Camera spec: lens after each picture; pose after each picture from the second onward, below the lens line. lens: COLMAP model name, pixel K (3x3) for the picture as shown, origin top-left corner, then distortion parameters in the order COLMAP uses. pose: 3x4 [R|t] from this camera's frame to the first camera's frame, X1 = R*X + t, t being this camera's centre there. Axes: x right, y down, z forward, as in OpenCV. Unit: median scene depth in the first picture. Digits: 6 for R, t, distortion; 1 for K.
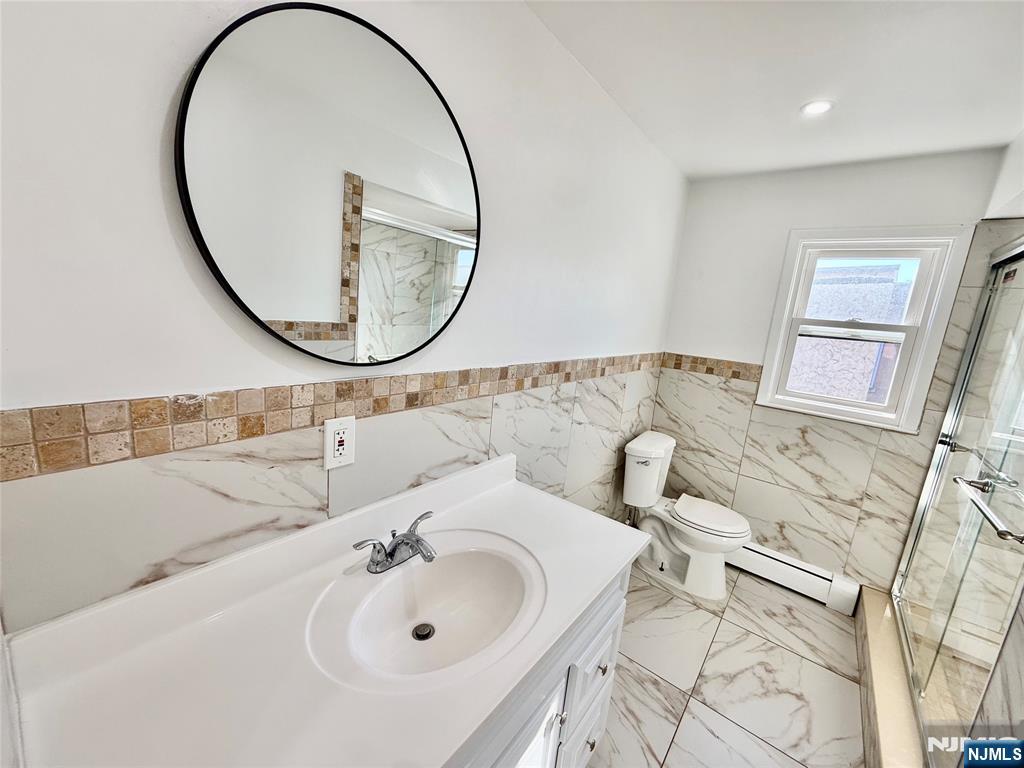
lens RADIAL K [[406.8, 0, 512.5], [0, 406.8, 382.4], [0, 0, 1]] dist [0.001050, -0.000320]
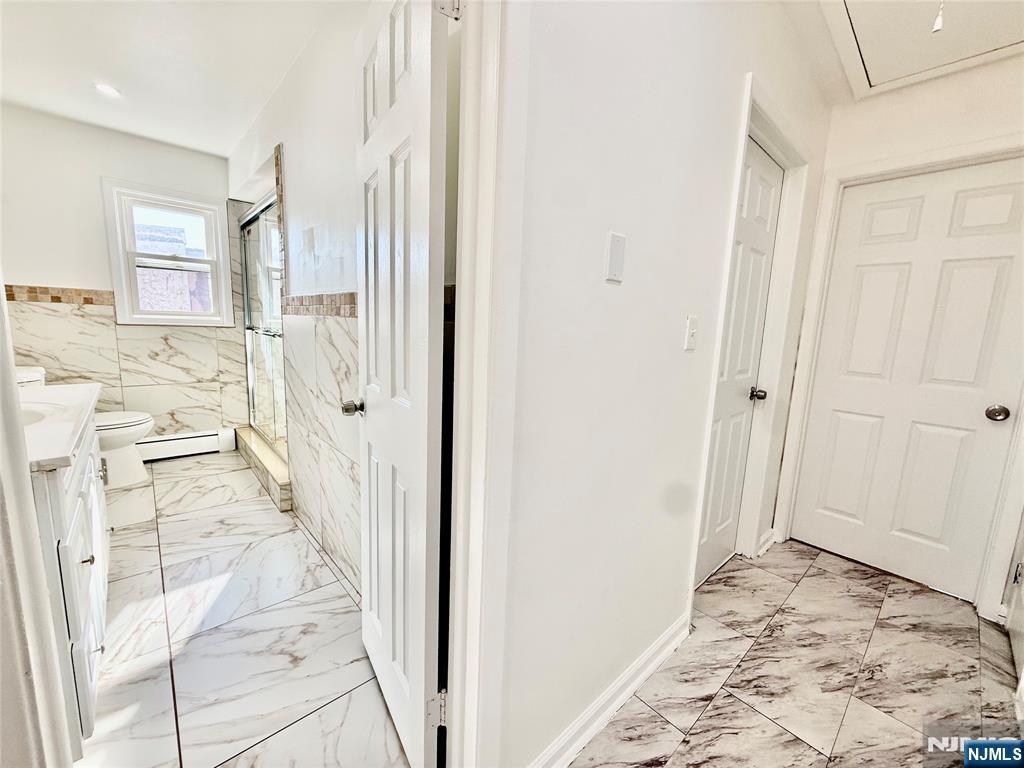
lens RADIAL K [[406.8, 0, 511.0], [0, 406.8, 384.9], [0, 0, 1]] dist [0.001050, -0.000320]
pose [[0.161098, -0.223655, 0.961263, -0.432077], [0.164085, 0.966499, 0.197374, 0.190655], [-0.973203, 0.125933, 0.192400, -0.353805]]
